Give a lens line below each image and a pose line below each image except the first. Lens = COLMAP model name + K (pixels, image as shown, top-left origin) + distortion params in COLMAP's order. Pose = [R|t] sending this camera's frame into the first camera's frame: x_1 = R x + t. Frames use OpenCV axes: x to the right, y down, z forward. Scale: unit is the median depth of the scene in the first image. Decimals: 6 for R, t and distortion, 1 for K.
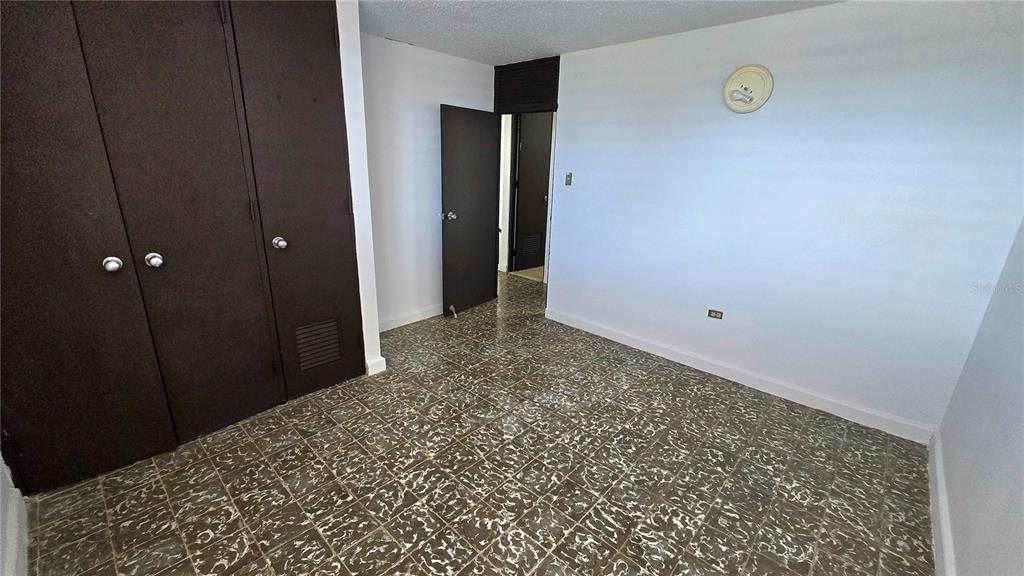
lens RADIAL K [[417.9, 0, 511.1], [0, 417.9, 289.2], [0, 0, 1]] dist [-0.007830, 0.001014]
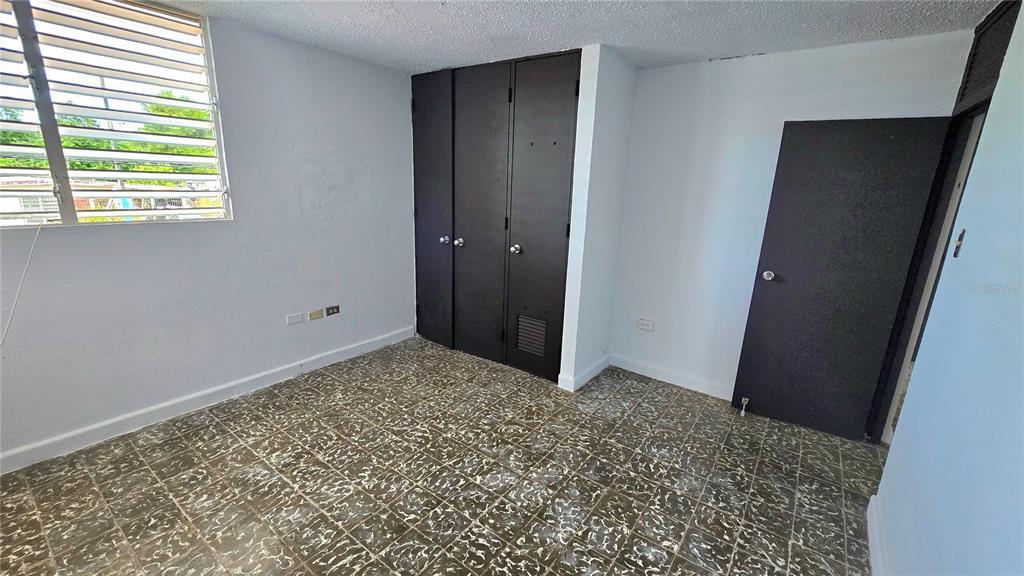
lens RADIAL K [[417.9, 0, 511.1], [0, 417.9, 289.2], [0, 0, 1]] dist [-0.007830, 0.001014]
pose [[0.115428, 0.224342, -0.967650, 0.851905], [-0.326347, 0.928650, 0.176371, -0.238518], [0.938176, 0.295432, 0.180406, 0.824870]]
